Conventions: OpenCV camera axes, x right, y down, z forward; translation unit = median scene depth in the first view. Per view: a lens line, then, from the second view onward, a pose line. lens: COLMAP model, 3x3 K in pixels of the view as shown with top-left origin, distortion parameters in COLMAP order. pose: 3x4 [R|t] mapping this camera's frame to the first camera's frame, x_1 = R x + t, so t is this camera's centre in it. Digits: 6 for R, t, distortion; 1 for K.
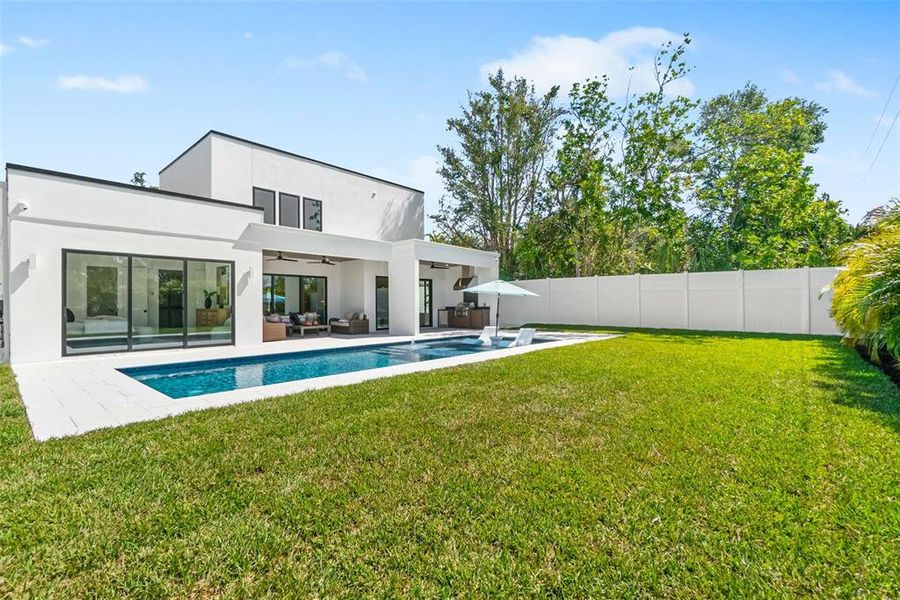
lens RADIAL K [[406.2, 0, 441.9], [0, 406.2, 301.1], [0, 0, 1]] dist [0.007707, -0.003573]
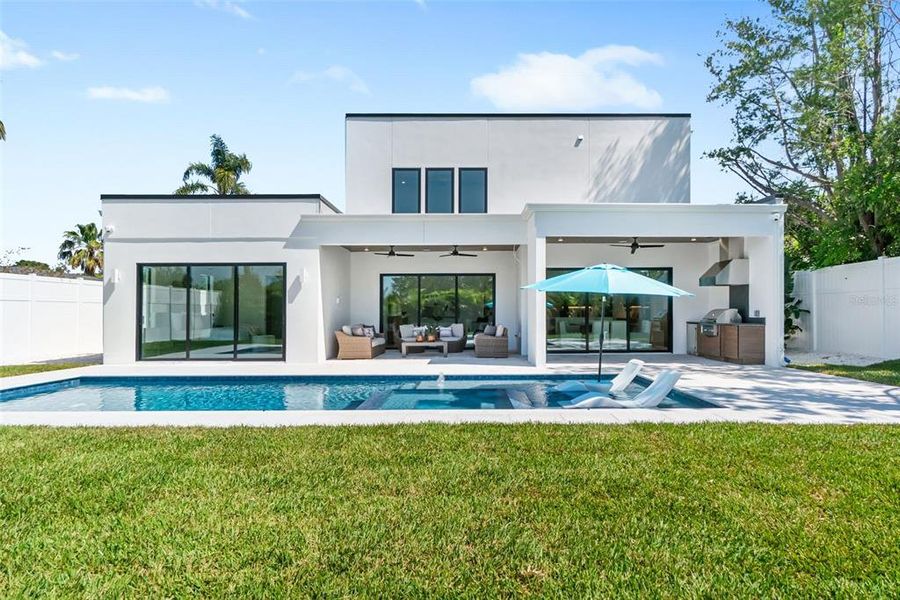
lens RADIAL K [[539.5, 0, 456.5], [0, 539.5, 302.0], [0, 0, 1]] dist [0.002181, 0.000171]
pose [[0.672715, -0.014258, -0.739764, 0.495851], [0.007342, 0.999894, -0.012595, 0.001078], [0.739865, 0.003041, 0.672748, 0.436688]]
